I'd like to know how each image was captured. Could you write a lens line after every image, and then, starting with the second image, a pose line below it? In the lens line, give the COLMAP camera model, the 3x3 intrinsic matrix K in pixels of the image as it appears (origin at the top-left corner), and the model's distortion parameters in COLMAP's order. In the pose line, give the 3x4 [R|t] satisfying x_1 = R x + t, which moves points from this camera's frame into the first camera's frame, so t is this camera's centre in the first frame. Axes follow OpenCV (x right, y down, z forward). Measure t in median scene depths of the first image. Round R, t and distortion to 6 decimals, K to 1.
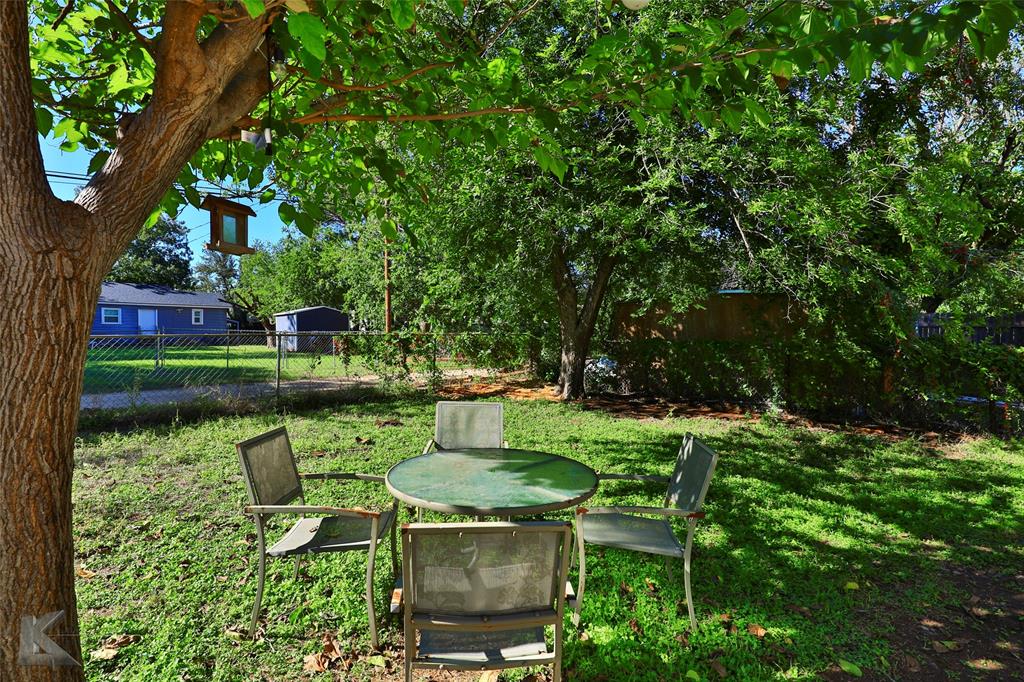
lens RADIAL K [[488.2, 0, 509.8], [0, 488.2, 340.0], [0, 0, 1]] dist [0.025469, -0.009224]
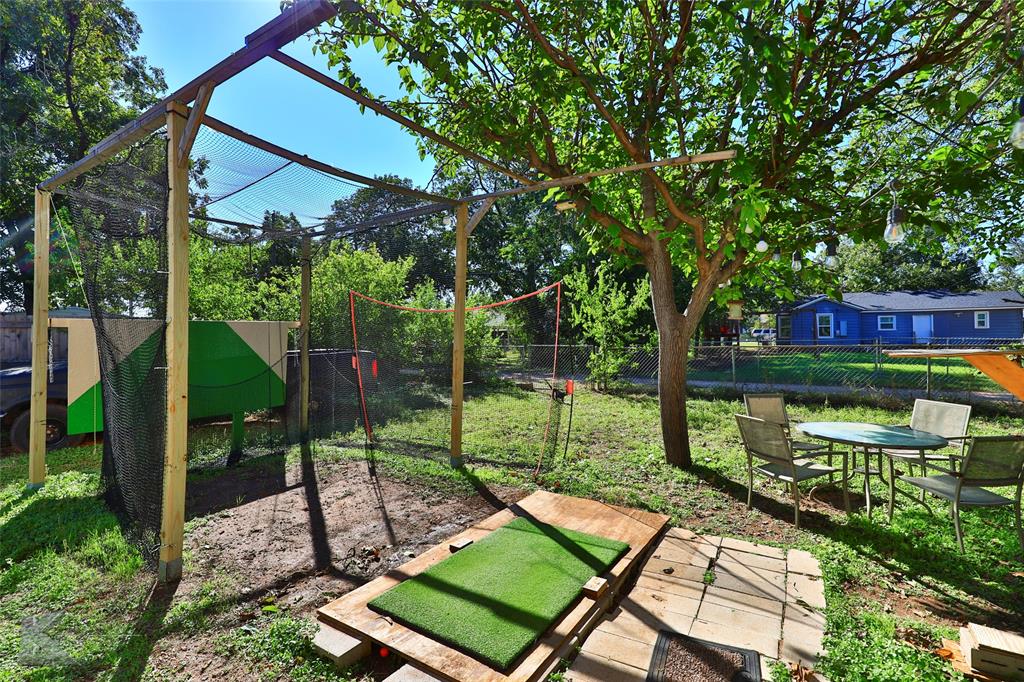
lens RADIAL K [[488.2, 0, 506.3], [0, 488.2, 342.4], [0, 0, 1]] dist [0.025469, -0.009224]
pose [[0.195845, 0.003324, -0.980629, 0.334324], [-0.005178, 0.999984, 0.002356, -0.010910], [0.980621, 0.004616, 0.195859, -0.139187]]
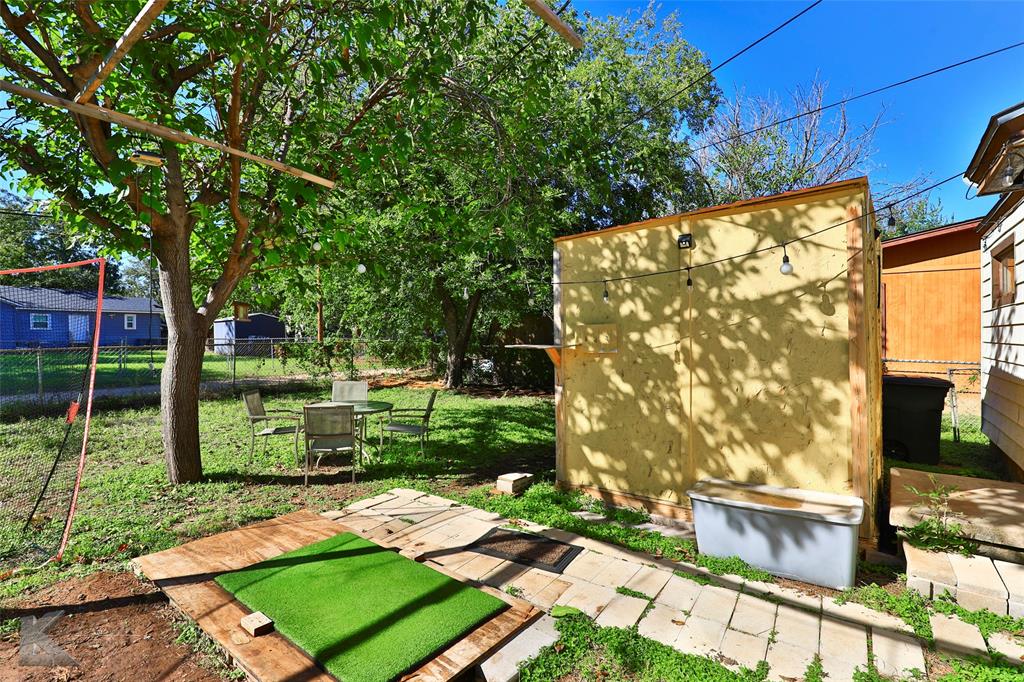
lens RADIAL K [[488.2, 0, 504.2], [0, 488.2, 343.6], [0, 0, 1]] dist [0.025469, -0.009224]
pose [[0.994696, -0.005739, 0.102702, 0.111896], [0.005243, 0.999973, 0.005096, -0.010965], [-0.102729, -0.004531, 0.994699, -0.345721]]
